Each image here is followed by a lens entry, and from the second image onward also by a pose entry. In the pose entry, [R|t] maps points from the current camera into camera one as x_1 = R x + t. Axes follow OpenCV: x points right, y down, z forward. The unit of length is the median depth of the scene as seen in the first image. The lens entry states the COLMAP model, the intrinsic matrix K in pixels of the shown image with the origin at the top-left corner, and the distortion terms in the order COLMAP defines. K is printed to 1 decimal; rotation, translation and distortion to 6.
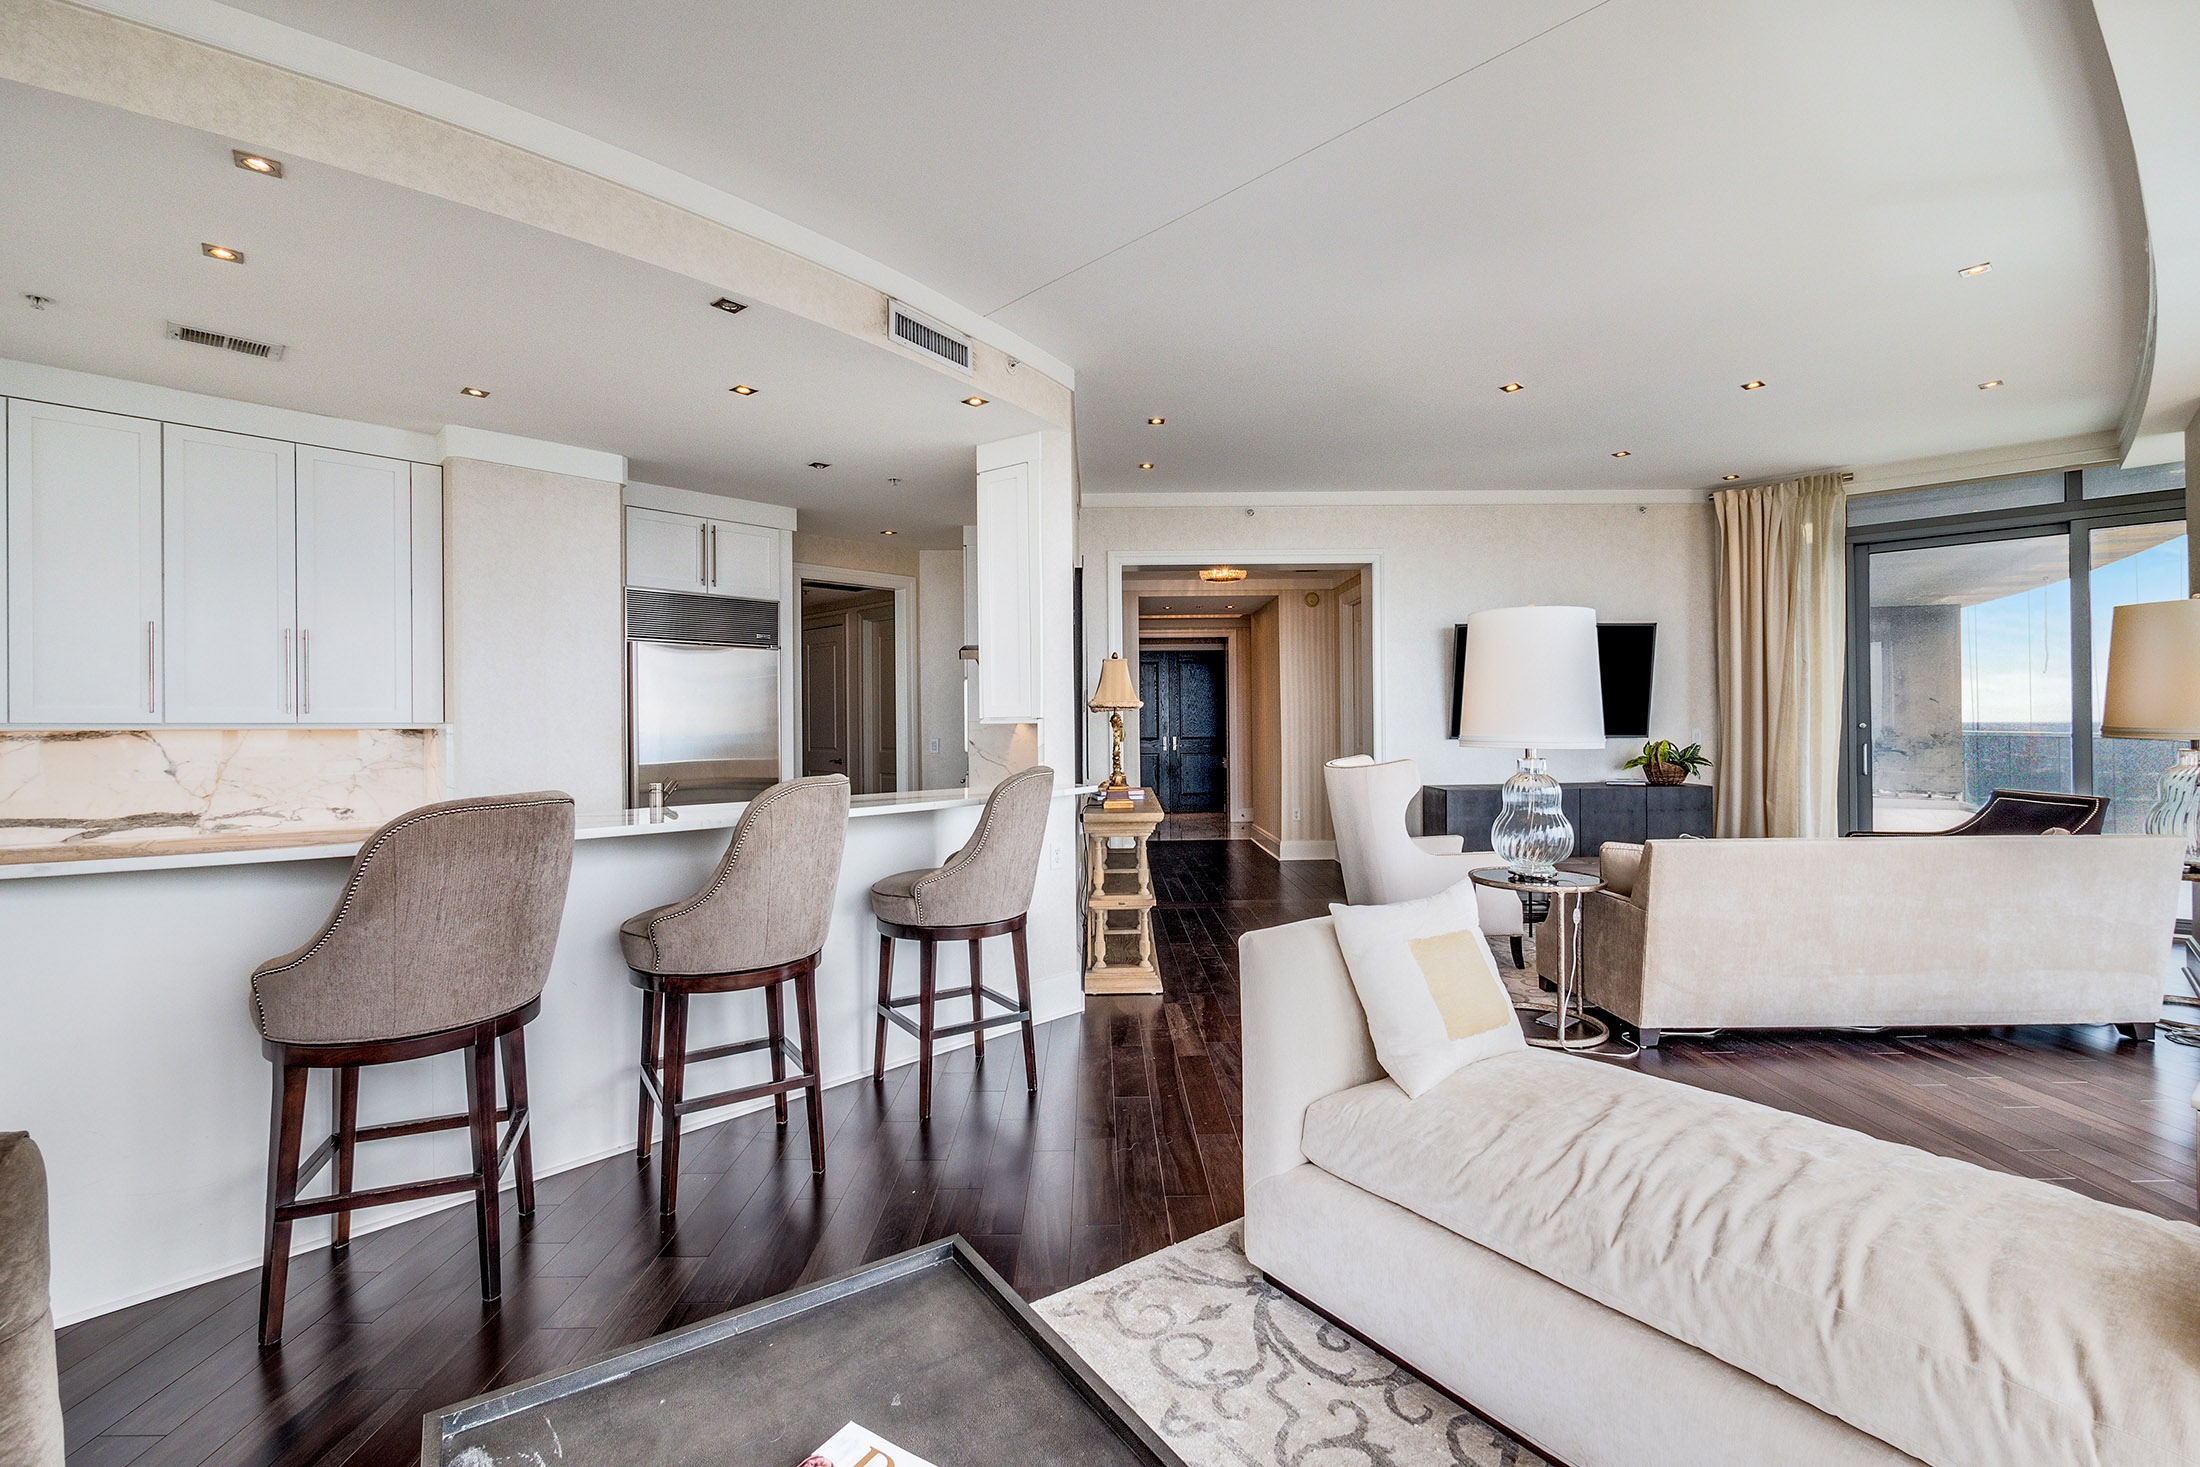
lens RADIAL K [[964.5, 0, 1115.4], [0, 964.5, 723.4], [0, 0, 1]] dist [-0.006264, 0.000810]
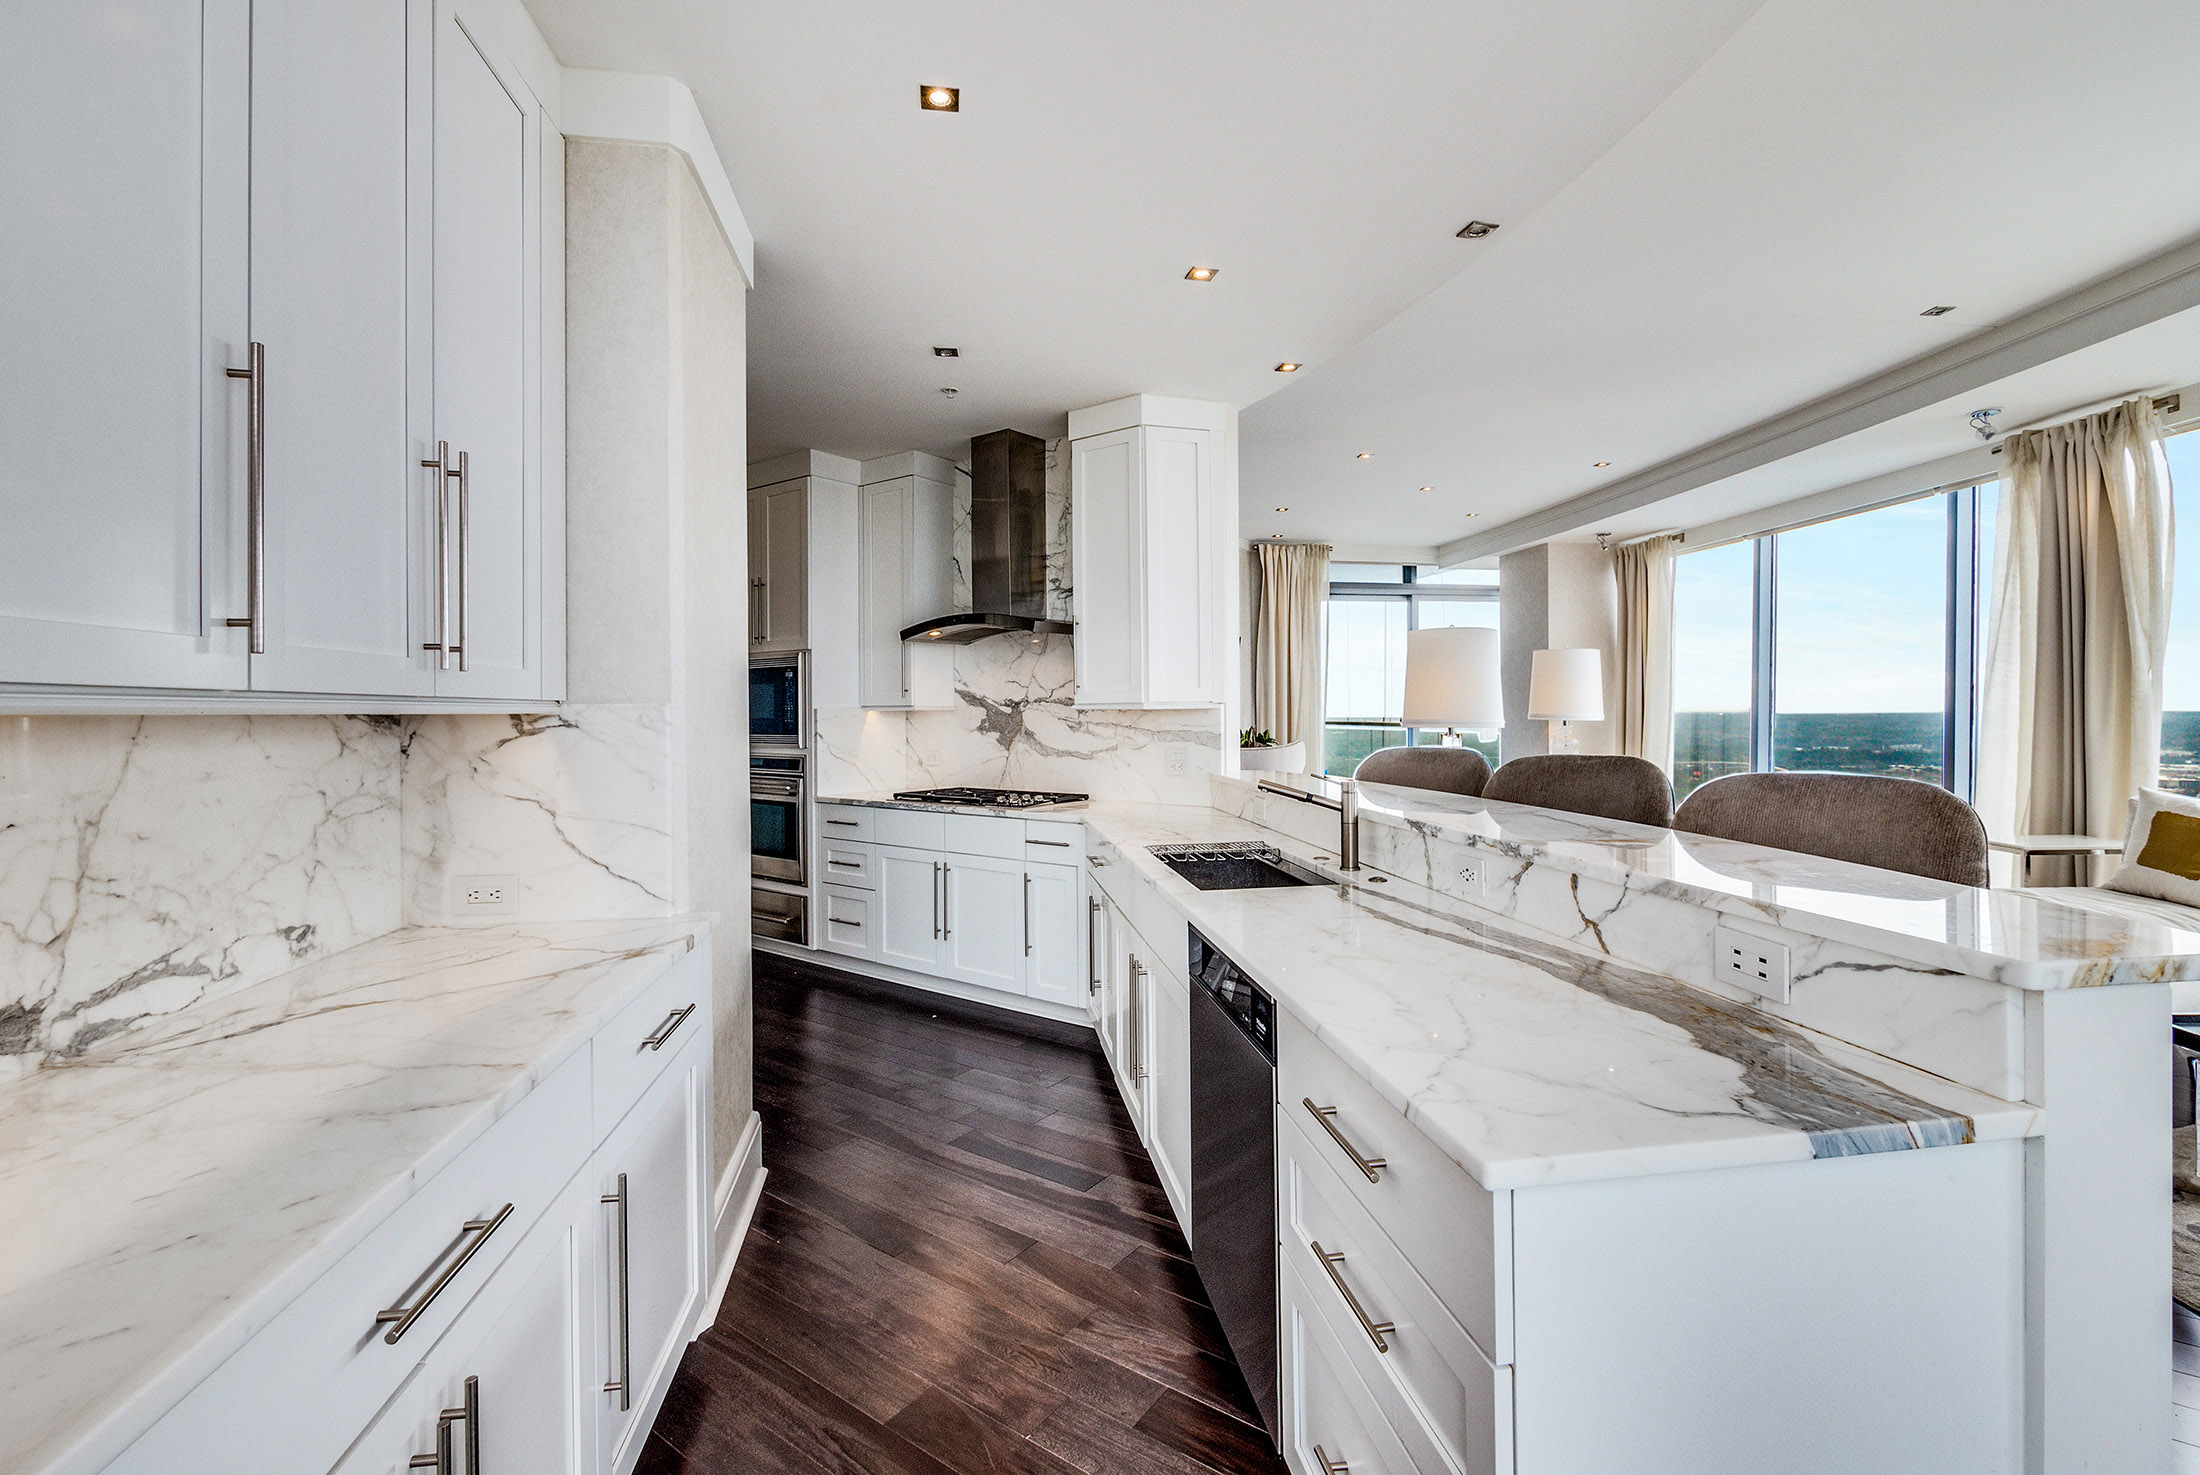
lens RADIAL K [[964.5, 0, 1130.6], [0, 964.5, 712.2], [0, 0, 1]] dist [-0.006264, 0.000810]
pose [[0.602705, 0.004920, 0.797949, -0.945025], [-0.002106, 0.999987, -0.004575, 0.006444], [-0.797961, 0.001077, 0.602708, 0.537022]]
